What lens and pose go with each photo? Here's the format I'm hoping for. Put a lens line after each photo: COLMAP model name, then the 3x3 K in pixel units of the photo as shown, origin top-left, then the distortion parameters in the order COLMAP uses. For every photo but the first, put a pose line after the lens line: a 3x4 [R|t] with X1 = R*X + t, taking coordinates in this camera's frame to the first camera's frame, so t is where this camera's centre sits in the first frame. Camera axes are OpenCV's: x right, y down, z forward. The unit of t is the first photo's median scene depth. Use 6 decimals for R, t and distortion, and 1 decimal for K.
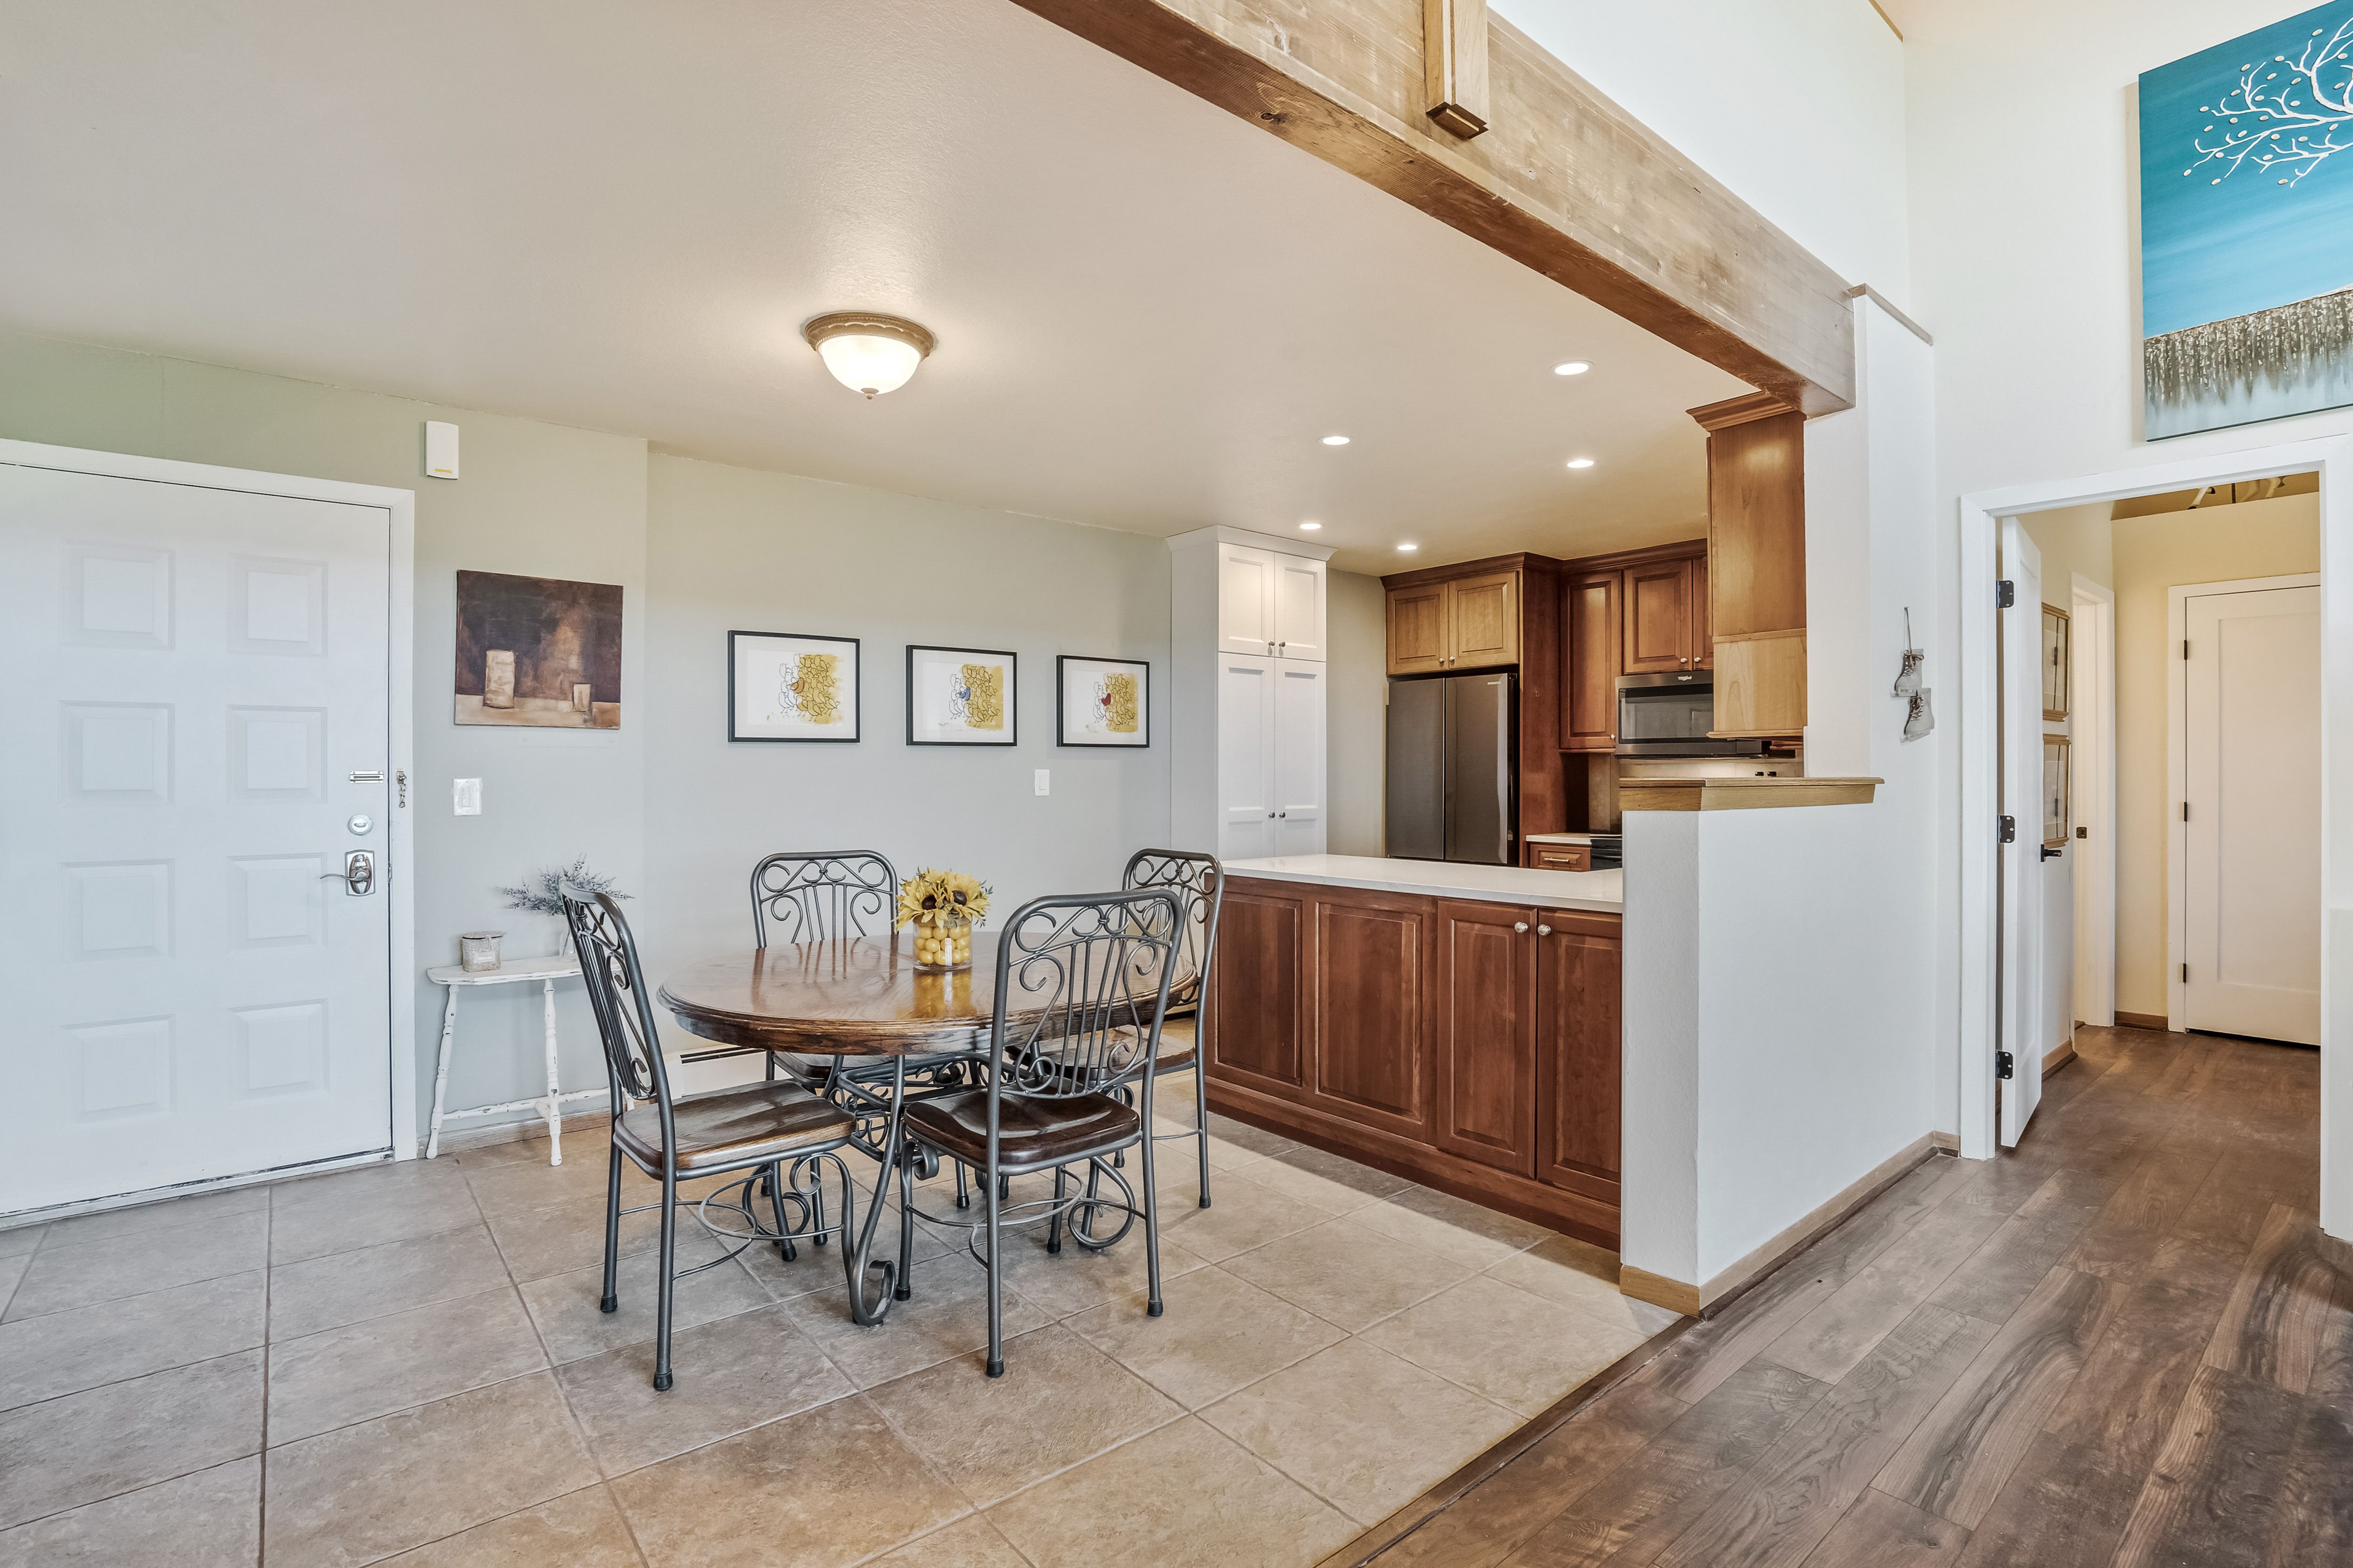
lens RADIAL K [[1111.1, 0, 1165.1], [0, 1111.1, 768.8], [0, 0, 1]] dist [-0.072823, 0.027506]
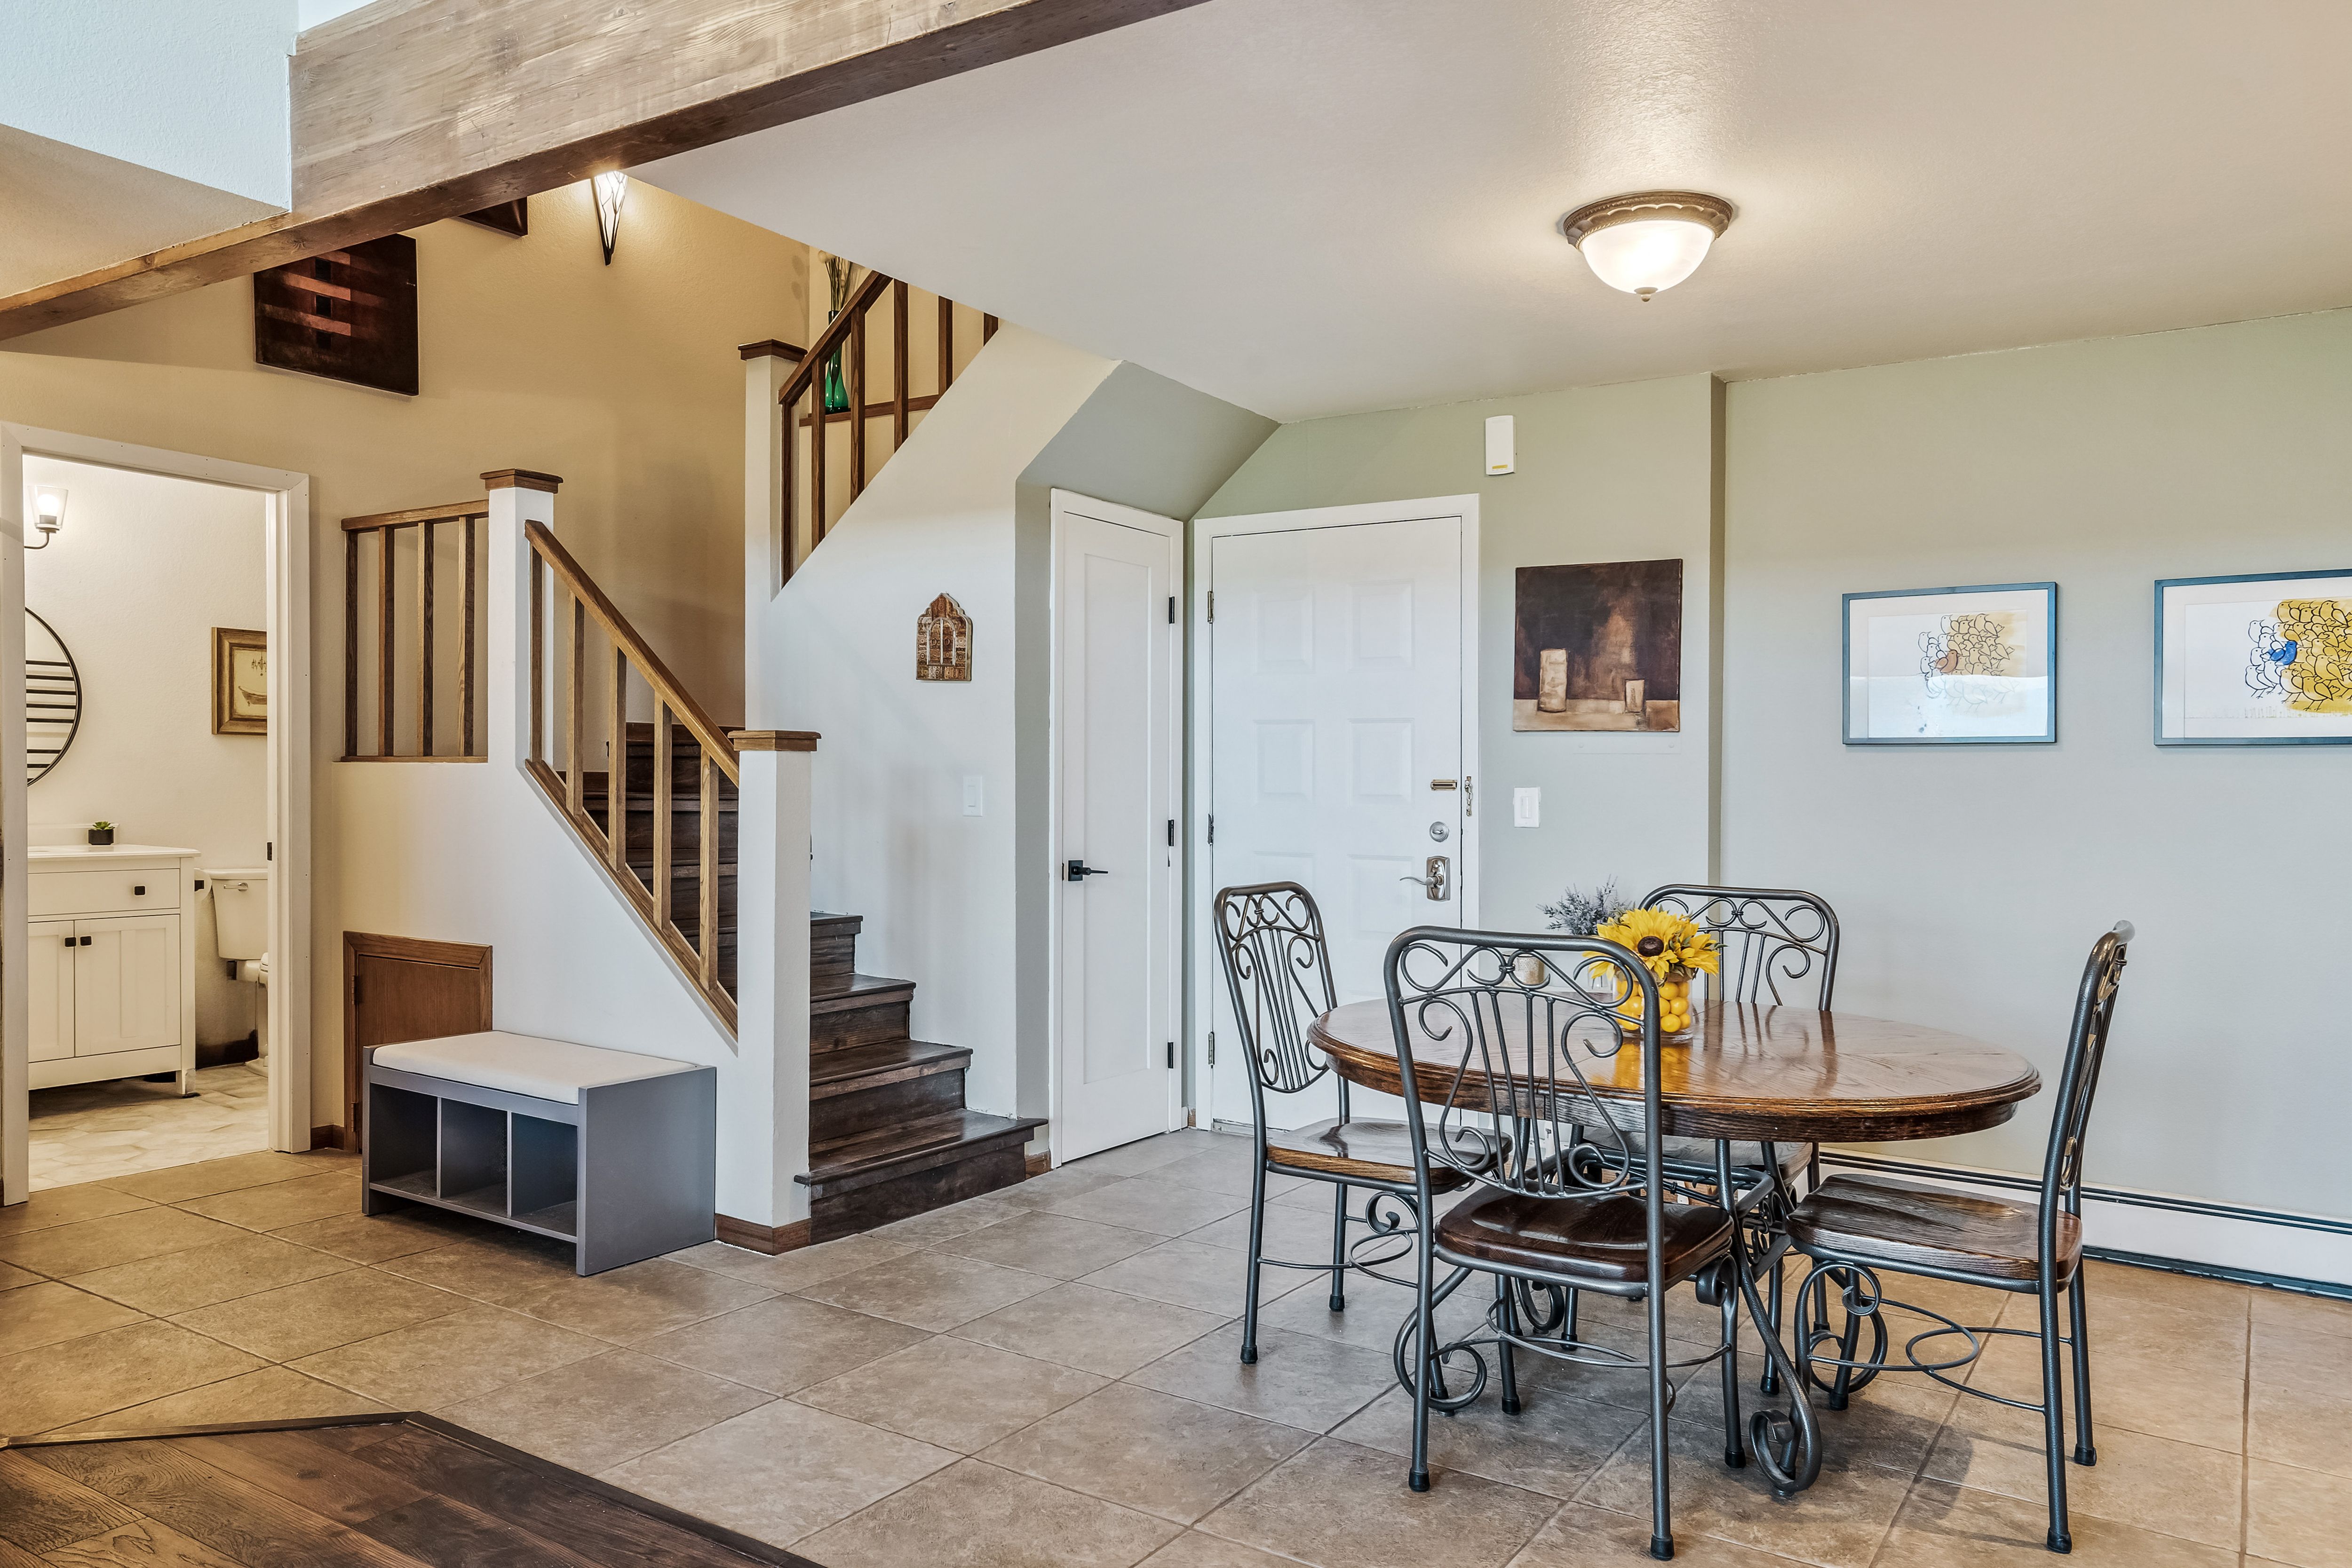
lens RADIAL K [[1647.3, 0, 1162.9], [0, 1647.3, 823.0], [0, 0, 1]] dist [-0.027942, 0.053707]
pose [[0.292194, 0.029253, -0.955912, 0.633053], [-0.009719, 0.999571, 0.027619, 0.002962], [0.956310, 0.001220, 0.292353, 0.276714]]
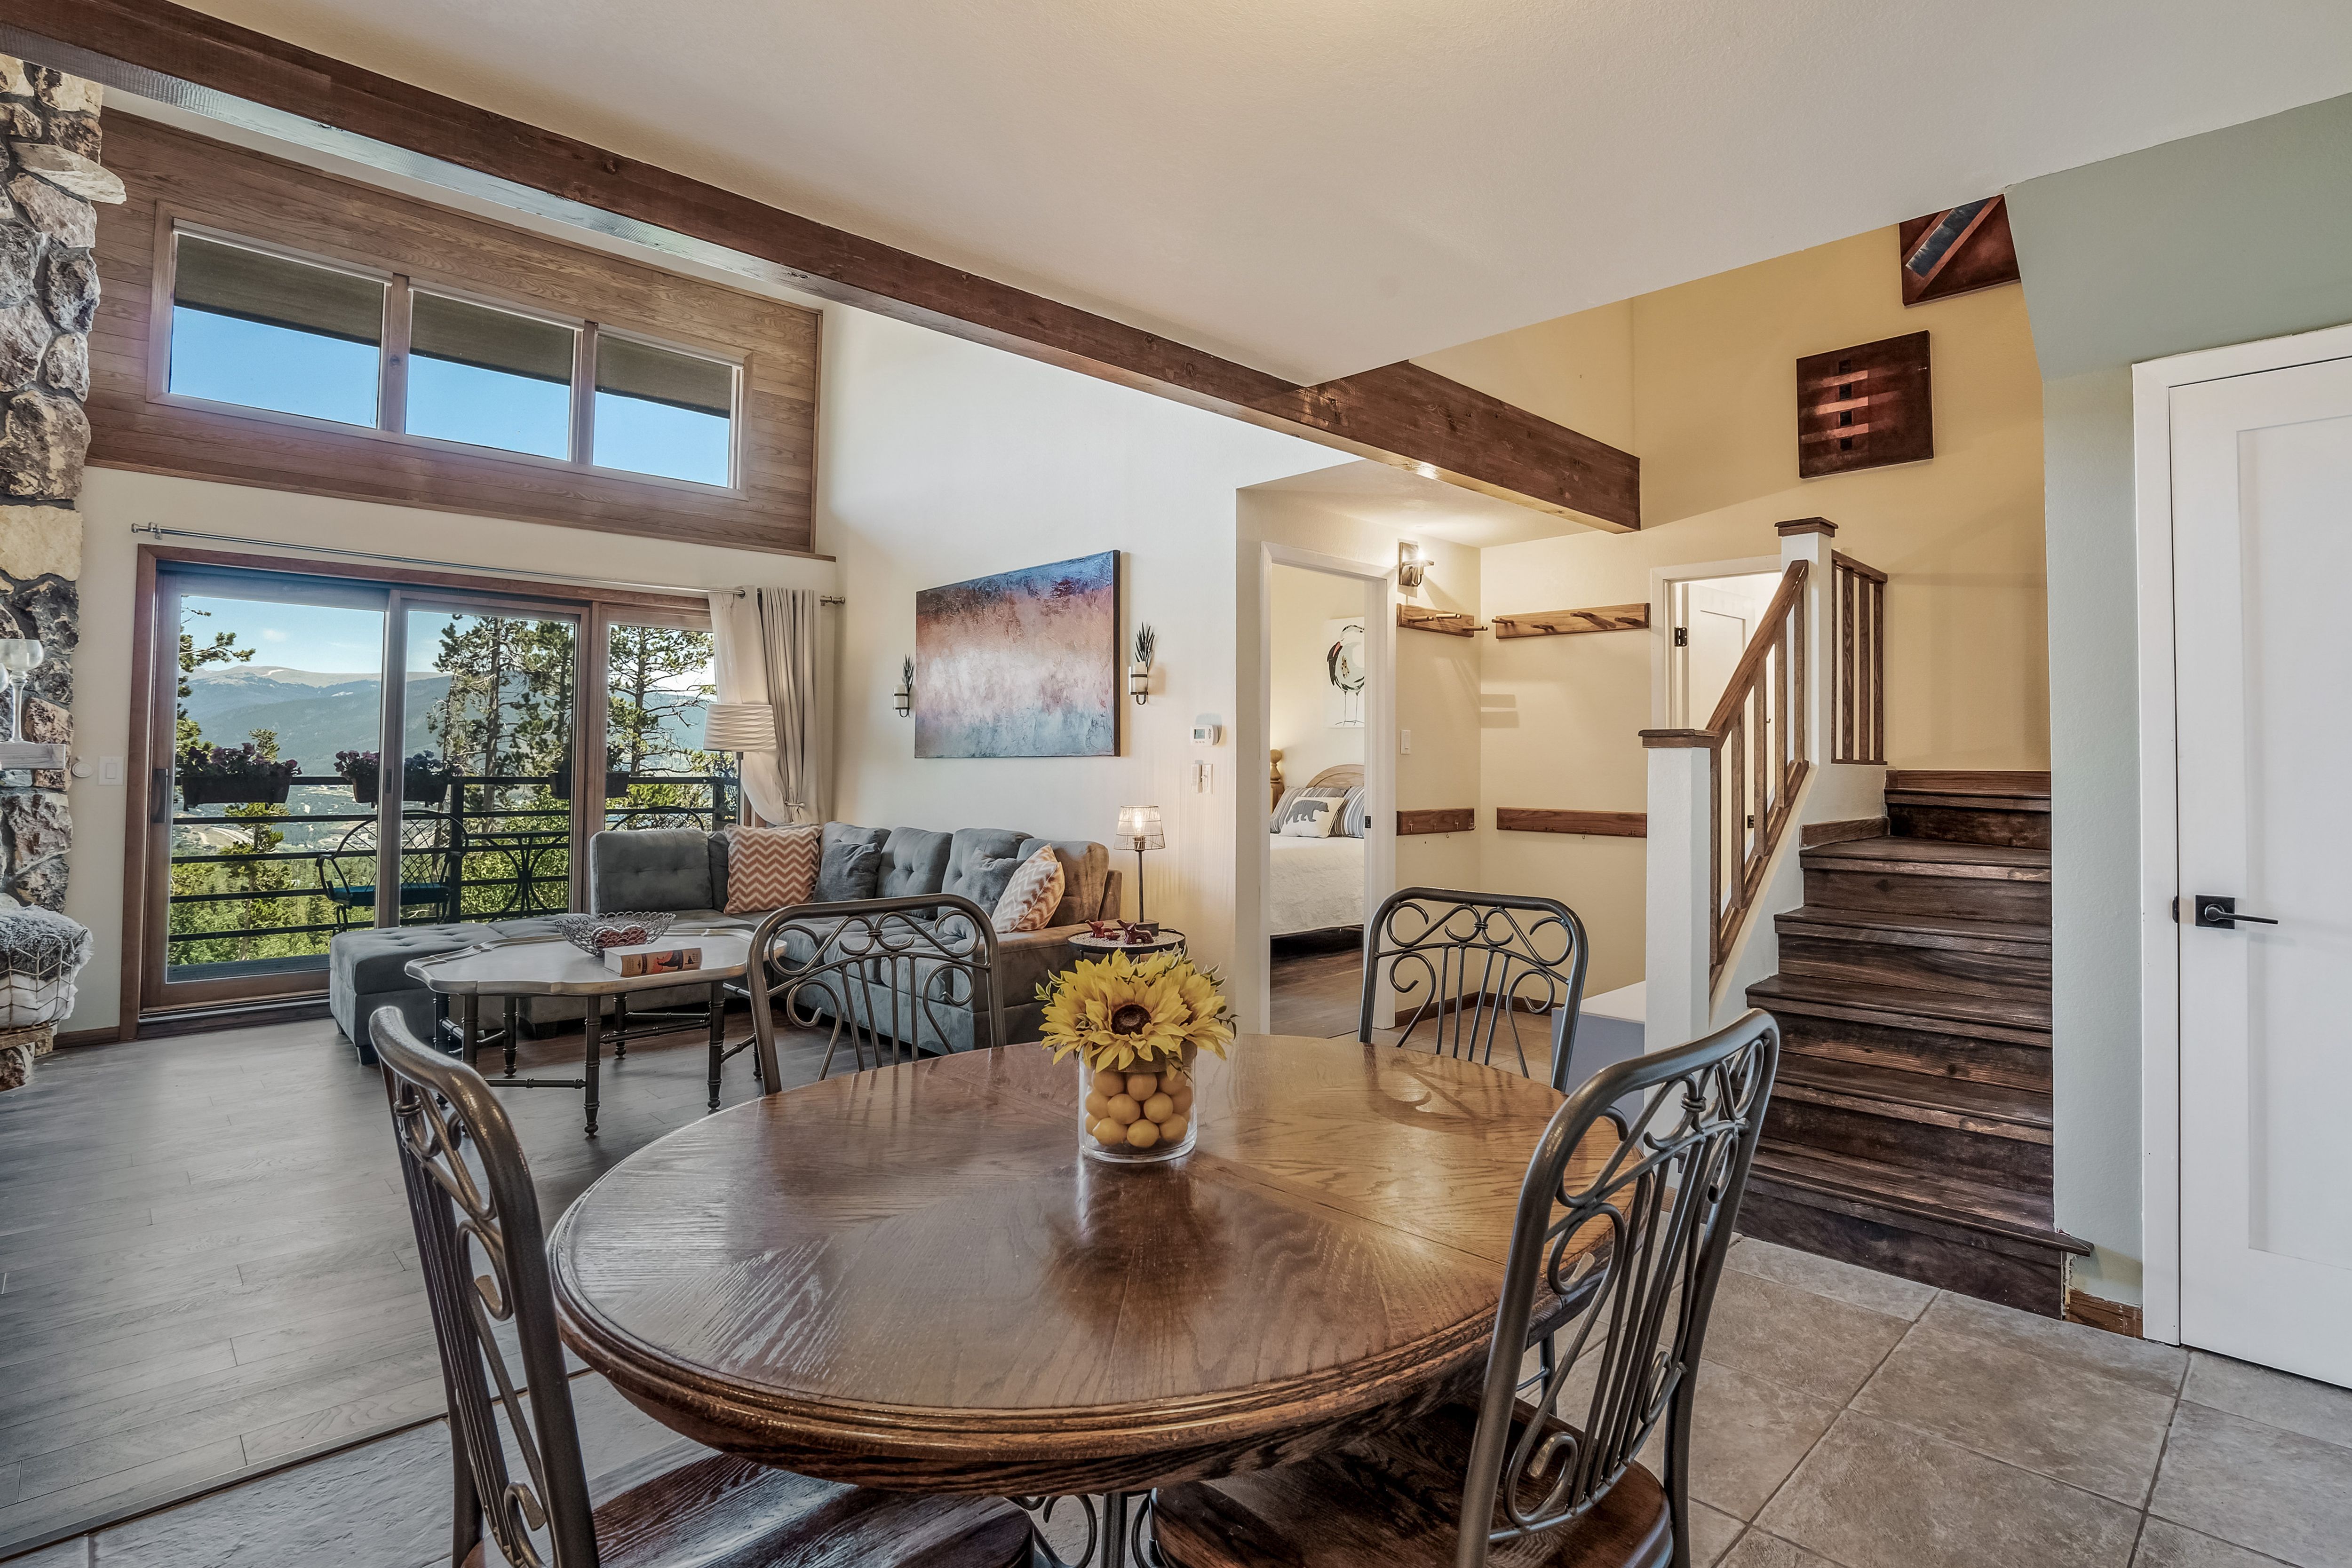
lens RADIAL K [[1167.1, 0, 1256.6], [0, 1167.1, 728.5], [0, 0, 1]] dist [-0.053265, 0.018429]
pose [[-0.993824, -0.011106, -0.110414, -0.155178], [-0.007204, 0.999337, -0.035679, 0.005662], [0.110737, -0.034663, -0.993245, 1.220297]]
